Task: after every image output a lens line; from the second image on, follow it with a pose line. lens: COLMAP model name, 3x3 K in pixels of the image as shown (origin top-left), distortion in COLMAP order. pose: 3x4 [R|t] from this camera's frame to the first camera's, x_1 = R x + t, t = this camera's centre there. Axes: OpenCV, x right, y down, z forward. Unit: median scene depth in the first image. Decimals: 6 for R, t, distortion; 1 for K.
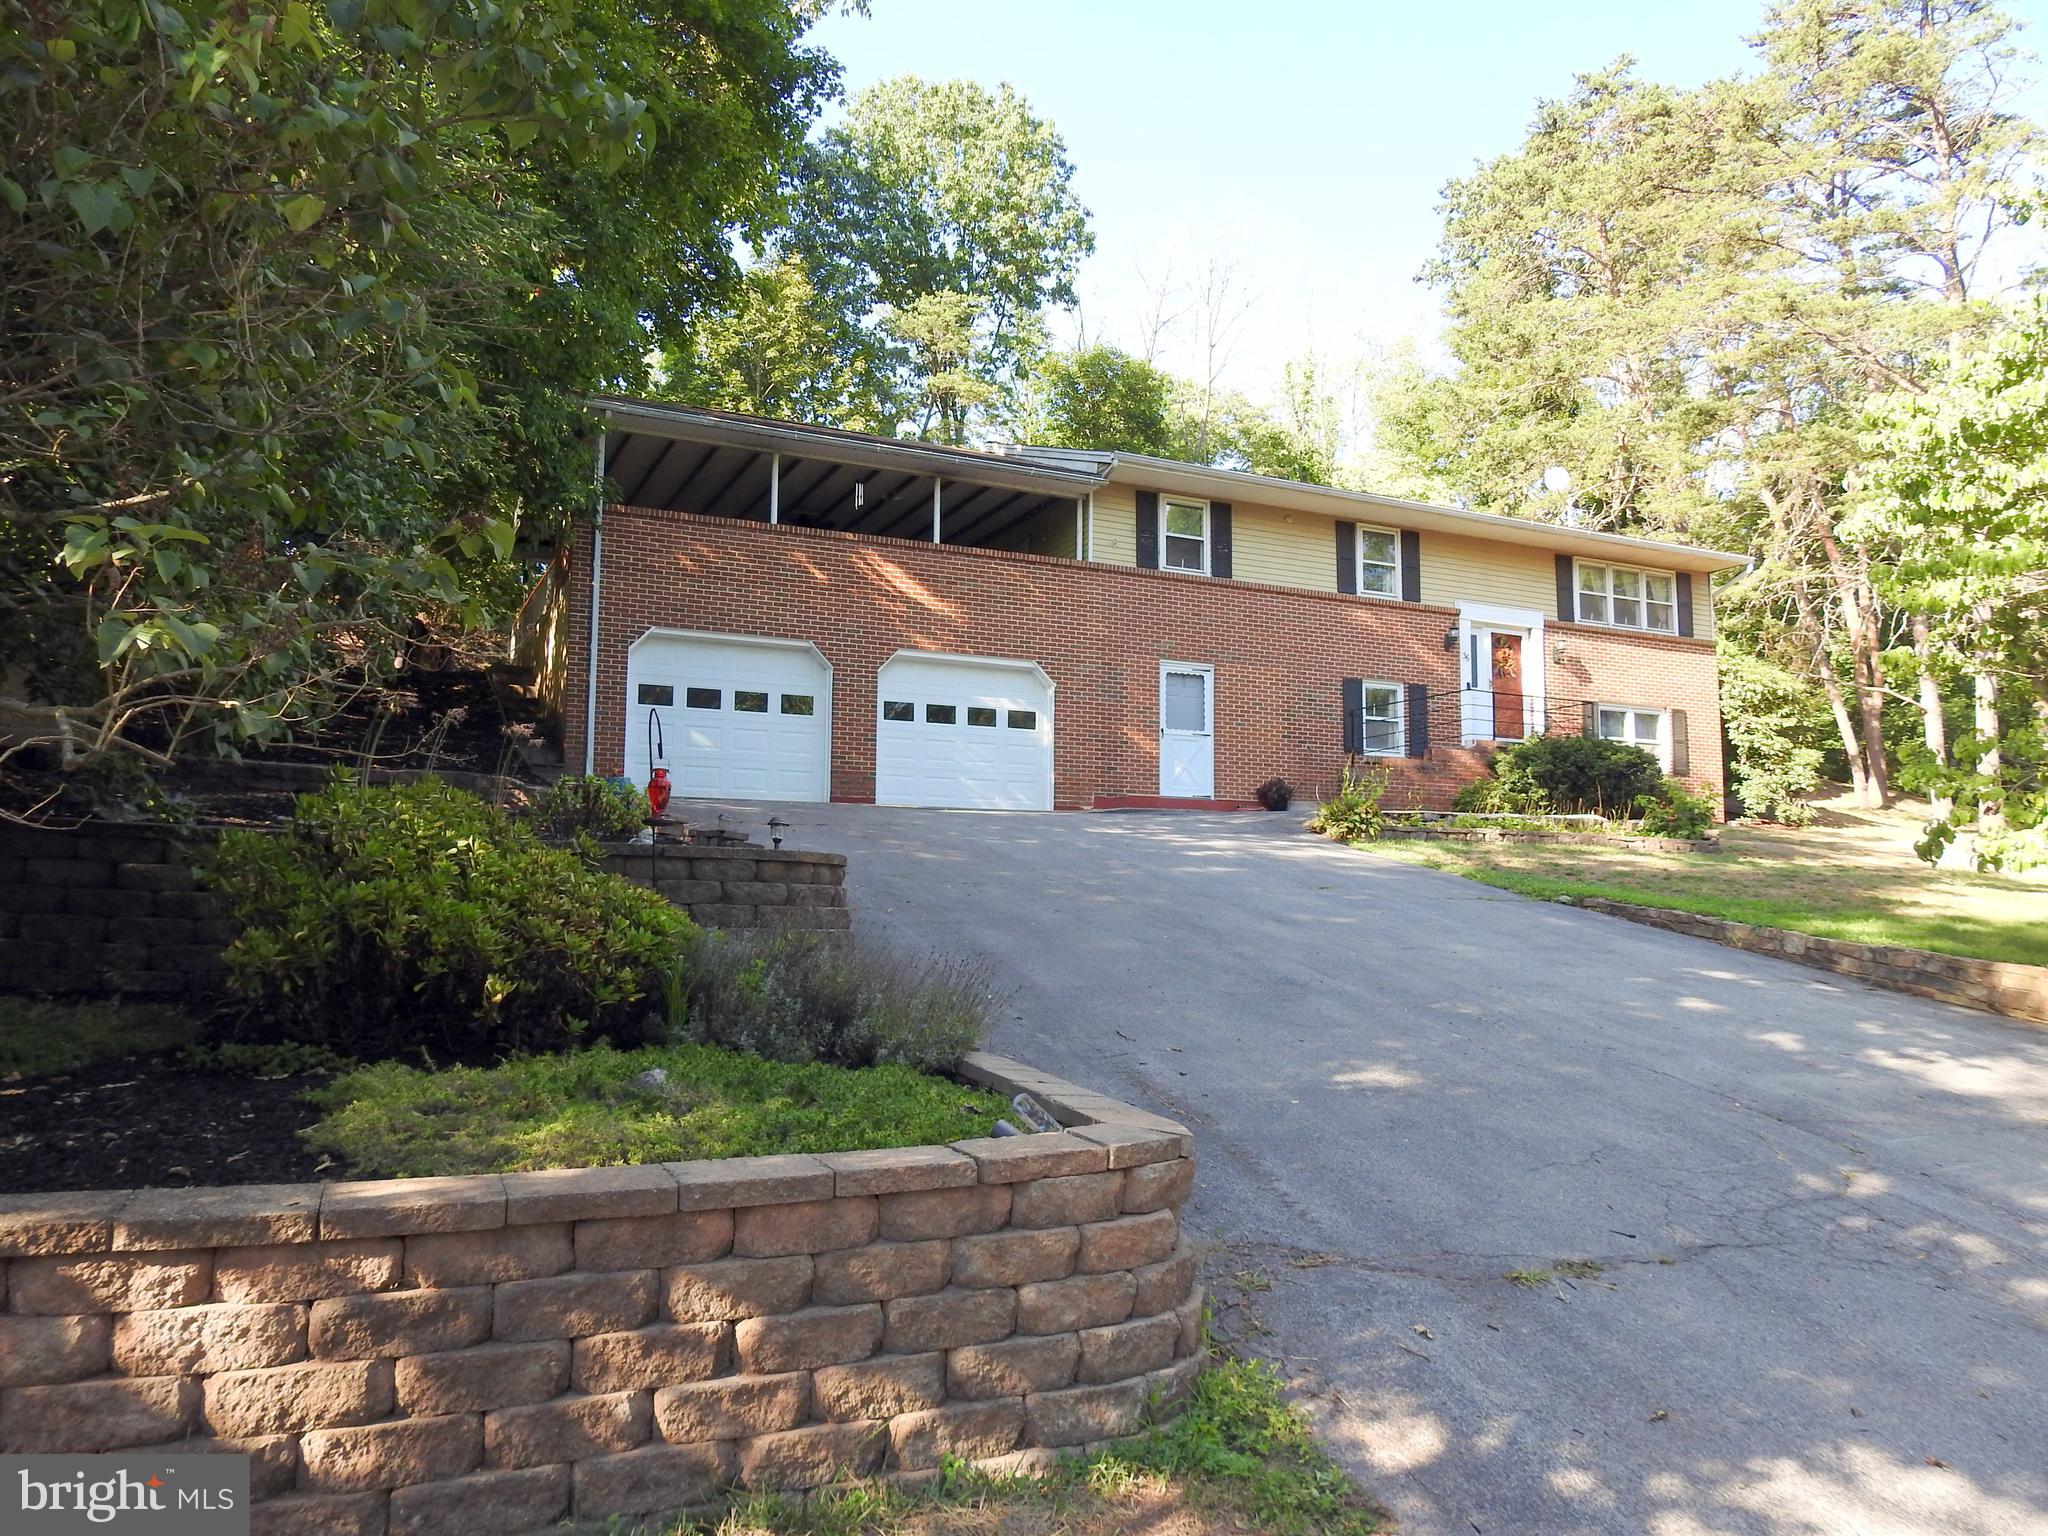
lens RADIAL K [[1482.1, 0, 1024.0], [0, 1482.1, 768.0], [0, 0, 1]] dist [0.008715, 0.004846]
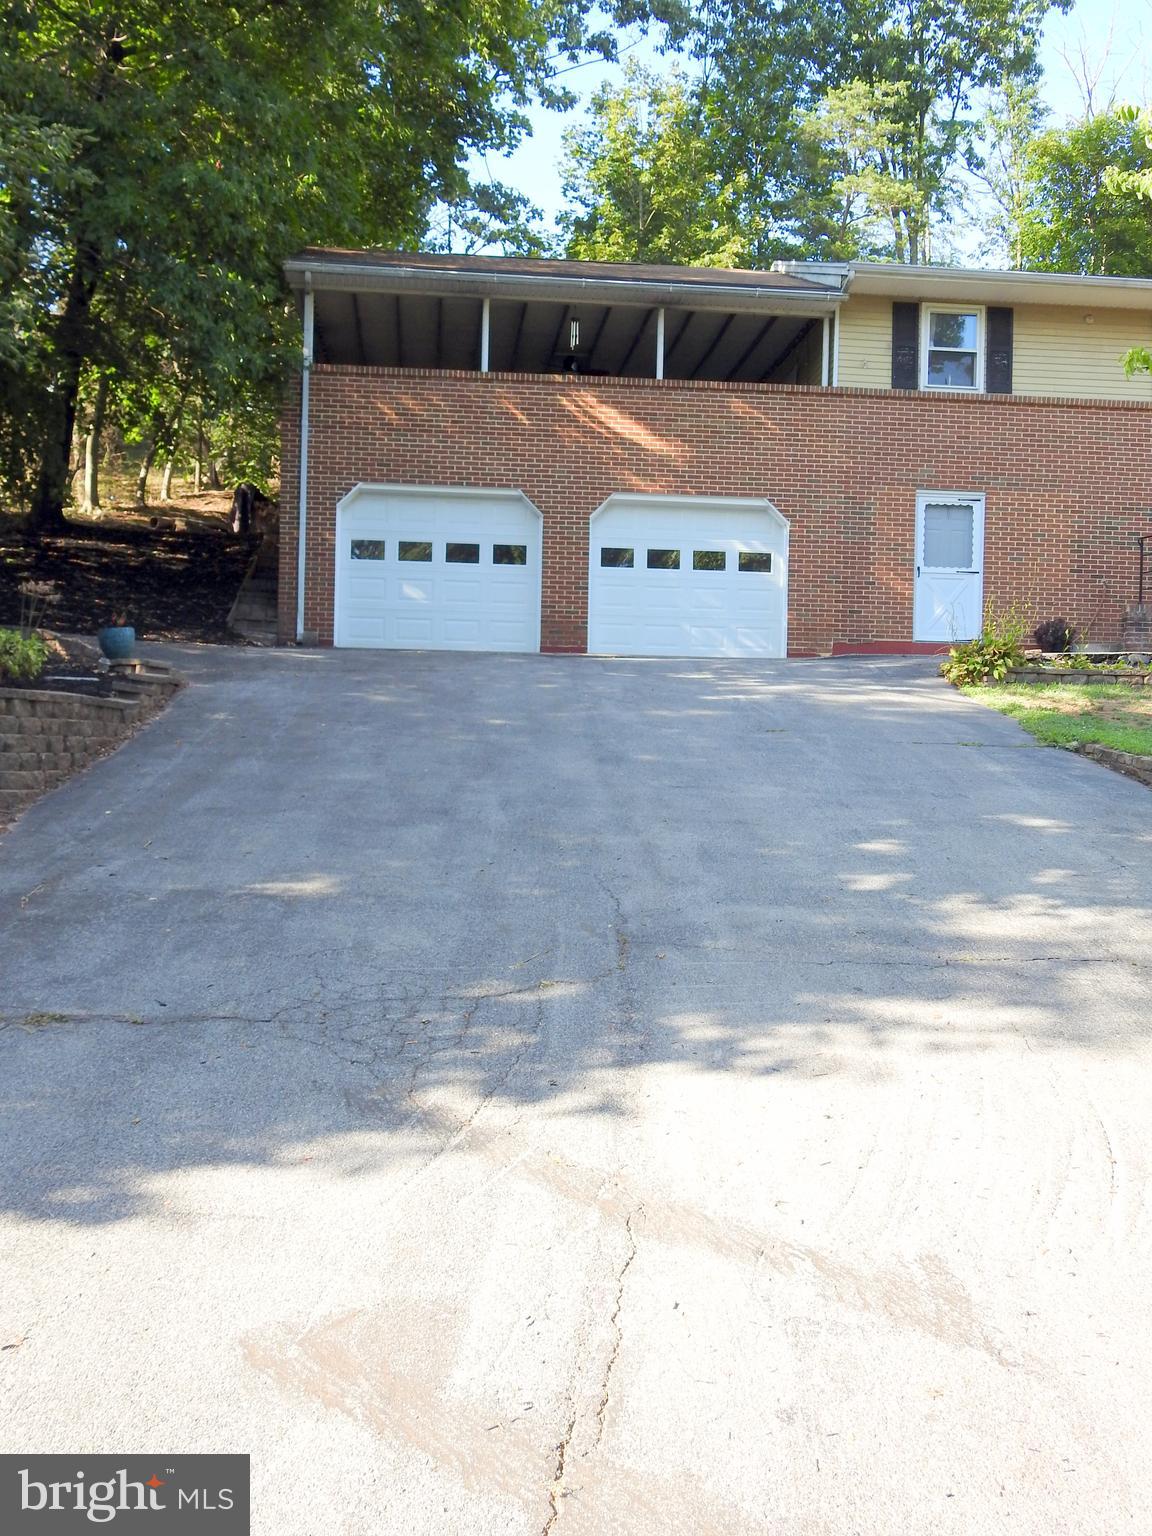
lens RADIAL K [[1414.1, 0, 576.0], [0, 1414.1, 768.0], [0, 0, 1]] dist [0.008001, 0.003715]
pose [[0.938710, 0.014050, -0.344422, 0.195137], [0.020362, 0.995164, 0.096092, 0.008727], [0.344106, -0.097216, 0.933884, 0.097855]]
